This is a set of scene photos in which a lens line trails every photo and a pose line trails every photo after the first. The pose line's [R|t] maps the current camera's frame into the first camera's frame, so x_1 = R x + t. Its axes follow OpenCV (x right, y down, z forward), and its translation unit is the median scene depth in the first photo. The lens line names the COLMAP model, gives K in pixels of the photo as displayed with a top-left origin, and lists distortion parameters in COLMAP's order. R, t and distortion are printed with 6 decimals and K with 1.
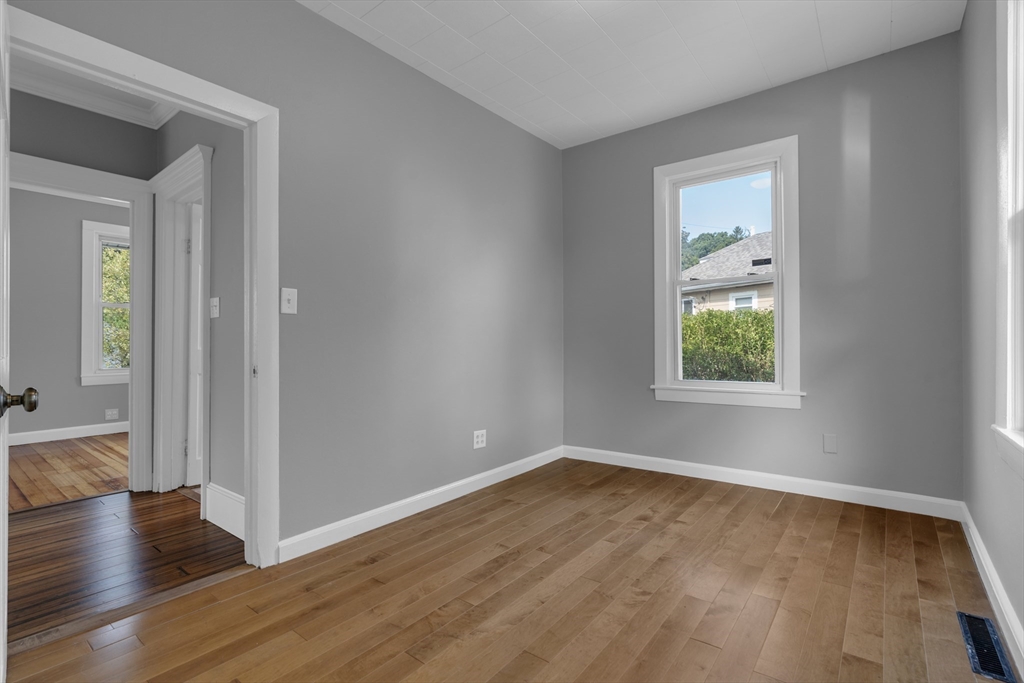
lens RADIAL K [[471.5, 0, 512.0], [0, 471.5, 341.5], [0, 0, 1]] dist [-0.001040, 0.000112]
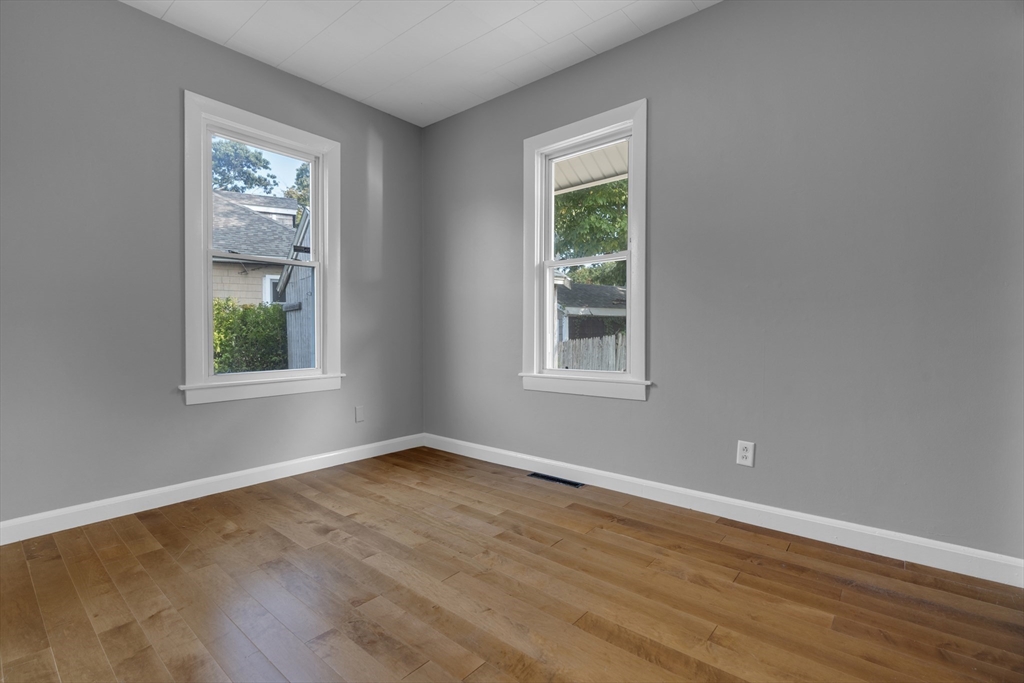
lens RADIAL K [[471.5, 0, 512.0], [0, 471.5, 341.5], [0, 0, 1]] dist [-0.001040, 0.000112]
pose [[0.035822, -0.008614, 0.999321, -0.540879], [-0.005370, 0.999947, 0.008812, 0.019480], [-0.999344, -0.005682, 0.035774, 0.599495]]
